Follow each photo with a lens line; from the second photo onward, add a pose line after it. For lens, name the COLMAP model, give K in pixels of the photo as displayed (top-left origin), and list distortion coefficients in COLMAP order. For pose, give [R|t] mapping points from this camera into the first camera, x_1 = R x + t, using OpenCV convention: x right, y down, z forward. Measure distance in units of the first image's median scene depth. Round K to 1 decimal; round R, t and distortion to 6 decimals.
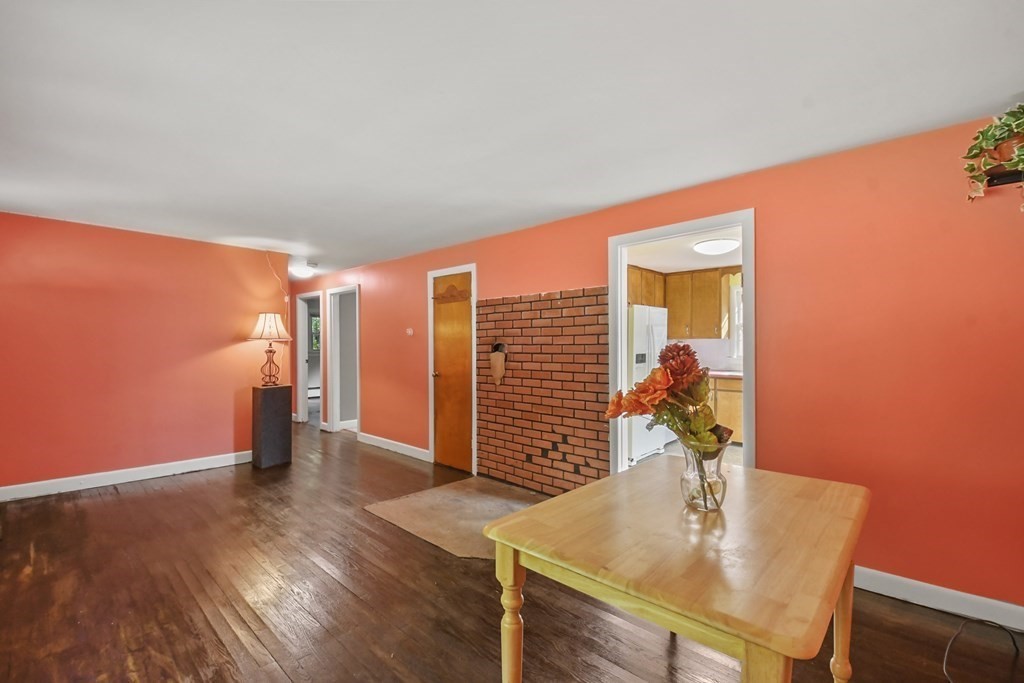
lens RADIAL K [[455.8, 0, 495.5], [0, 455.8, 342.9], [0, 0, 1]] dist [-0.003377, -0.000780]
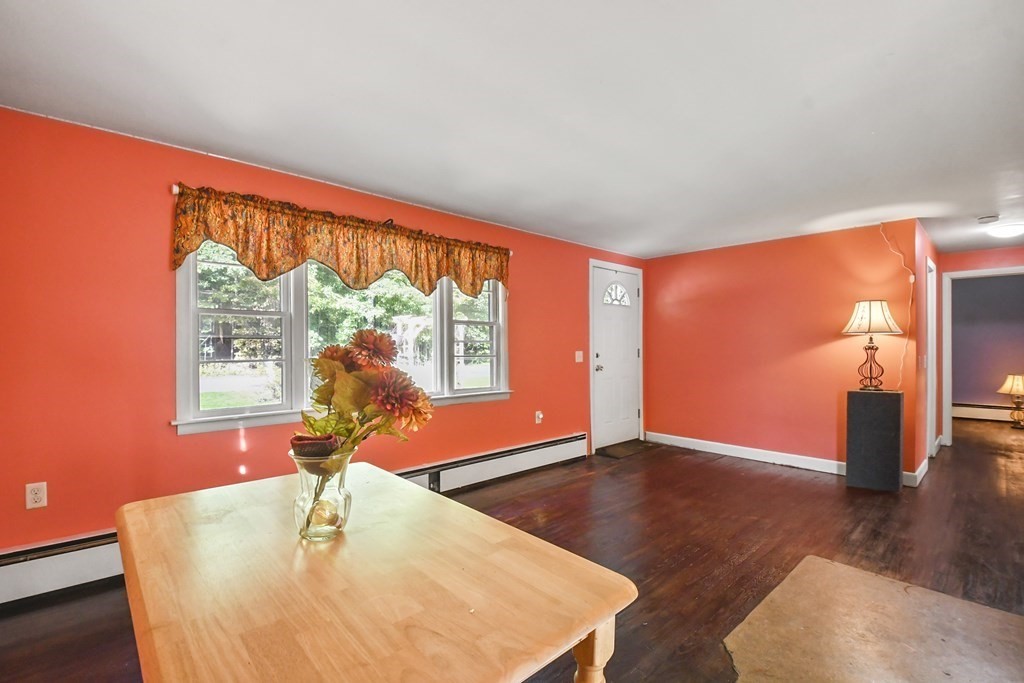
lens RADIAL K [[455.8, 0, 495.5], [0, 455.8, 342.9], [0, 0, 1]] dist [-0.003377, -0.000780]
pose [[-0.066890, 0.000250, -0.997760, 0.440209], [0.004520, 0.999990, -0.000052, 0.007869], [0.997750, -0.004514, -0.066890, 0.477503]]
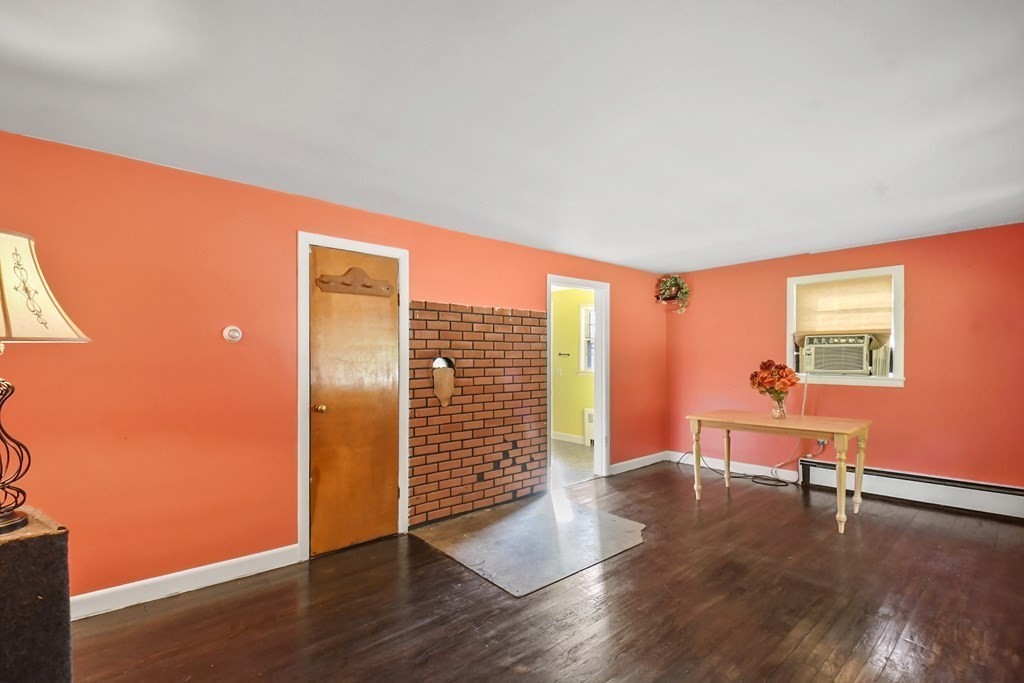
lens RADIAL K [[445.4, 0, 508.9], [0, 445.4, 359.6], [0, 0, 1]] dist [-0.002788, -0.000872]
pose [[0.080108, -0.001759, 0.996785, -0.844533], [-0.002873, 0.999994, 0.001996, 0.003870], [-0.996782, -0.003024, 0.080102, 0.855407]]
